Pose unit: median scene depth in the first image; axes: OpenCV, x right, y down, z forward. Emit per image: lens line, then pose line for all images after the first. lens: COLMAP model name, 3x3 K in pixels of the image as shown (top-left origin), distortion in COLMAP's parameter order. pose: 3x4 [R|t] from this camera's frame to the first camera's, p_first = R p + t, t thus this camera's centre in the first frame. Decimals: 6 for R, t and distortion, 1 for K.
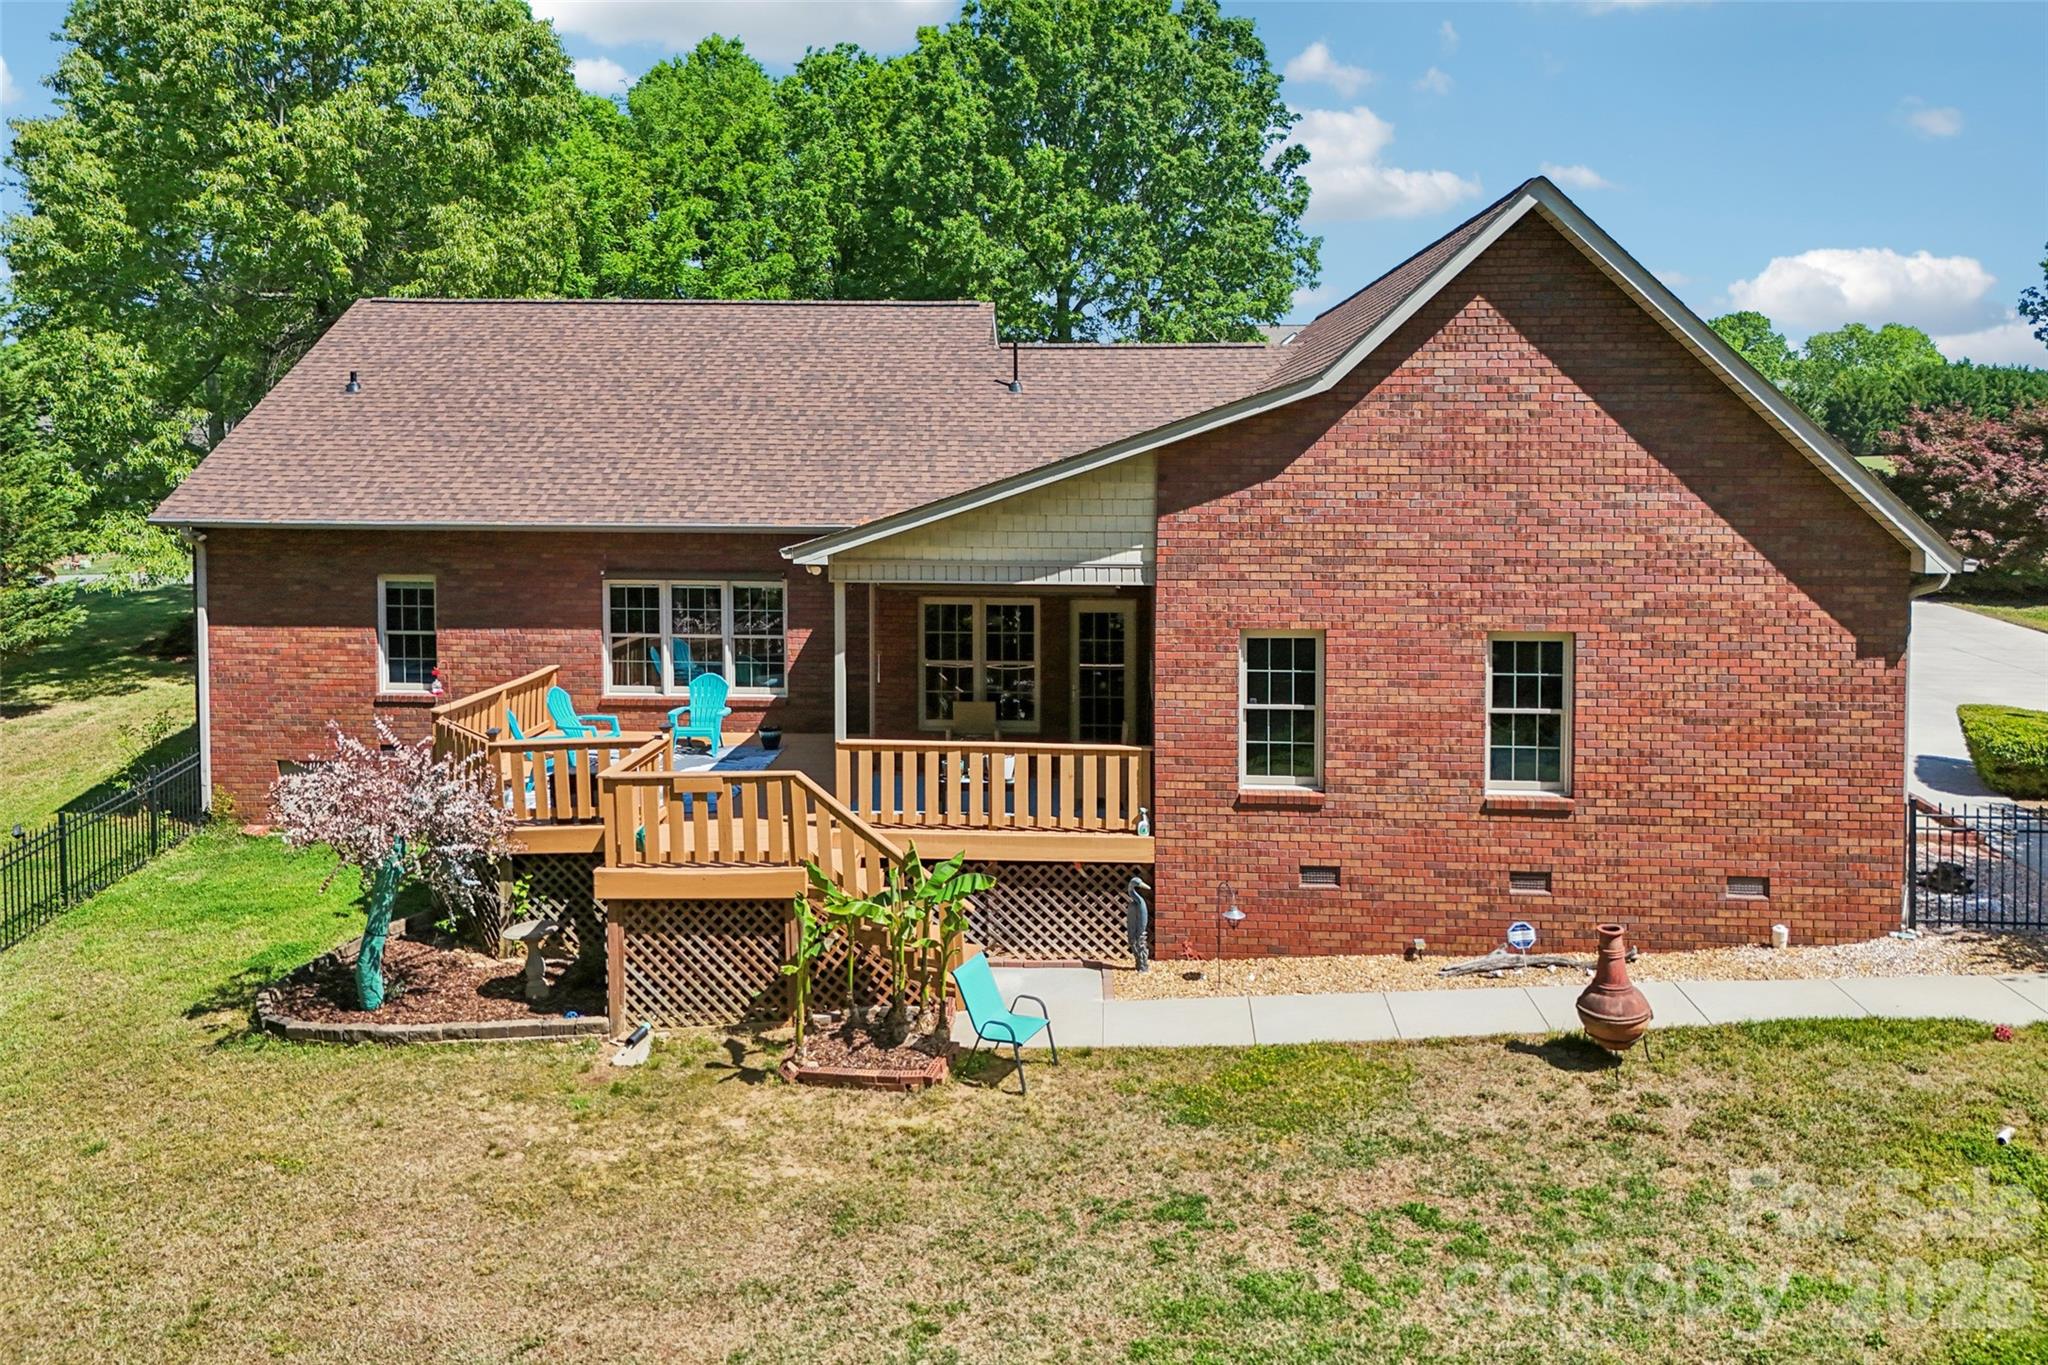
lens RADIAL K [[1580.3, 0, 1033.5], [0, 1580.3, 474.9], [0, 0, 1]] dist [0.057761, -0.064678]
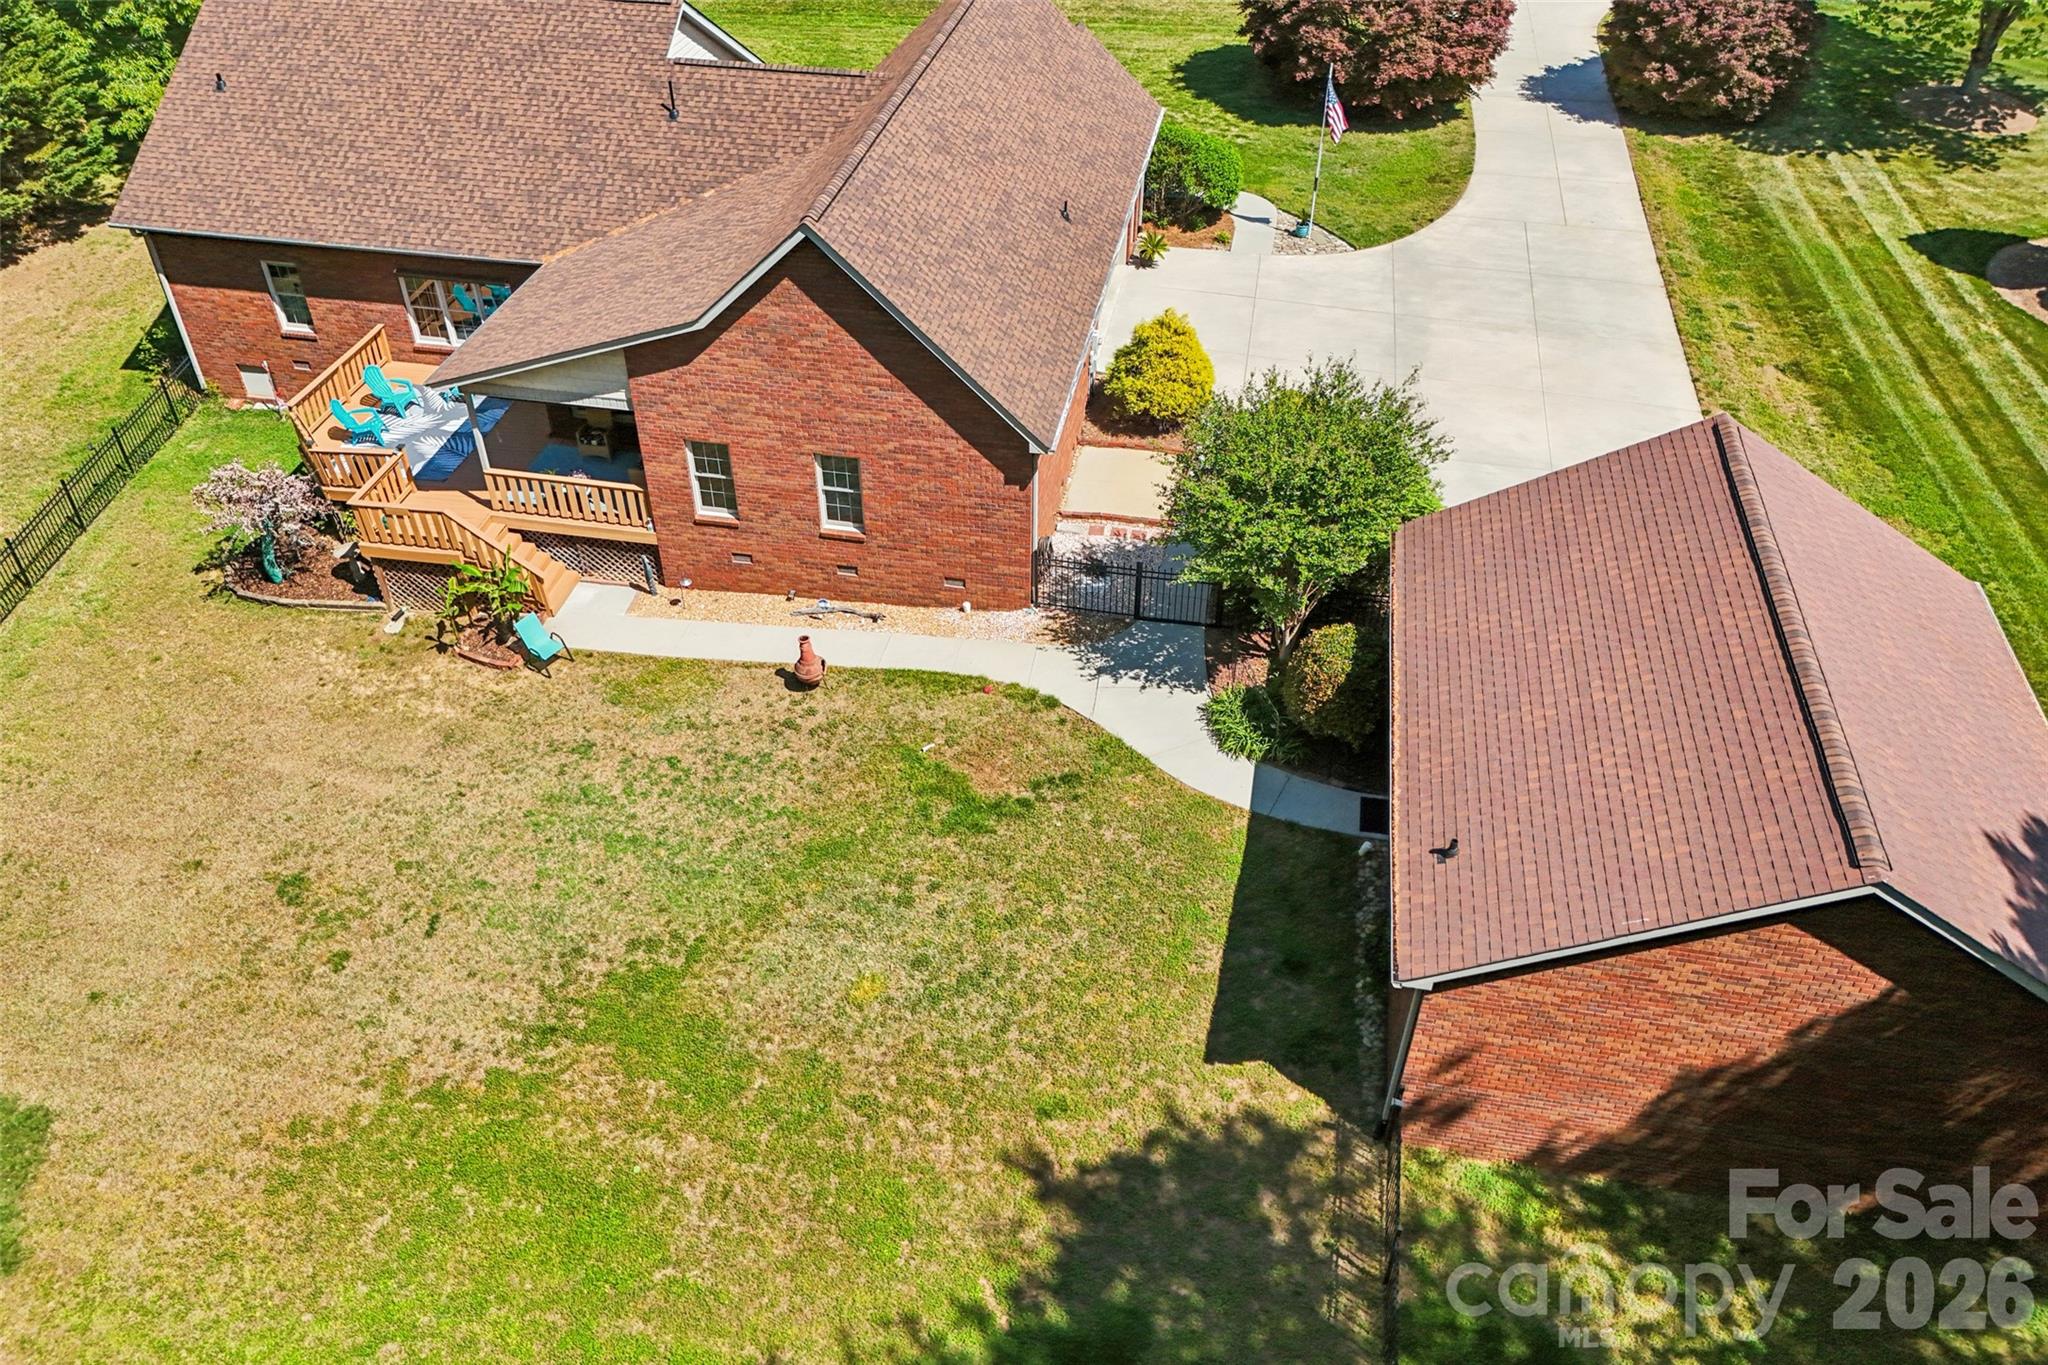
lens RADIAL K [[1575.8, 0, 1045.3], [0, 1575.8, 680.0], [0, 0, 1]] dist [0.057889, -0.087871]
pose [[0.993163, 0.076599, -0.088094, 0.726224], [-0.007145, 0.793094, 0.609058, -0.789845], [0.116520, -0.604264, 0.788218, -0.533527]]
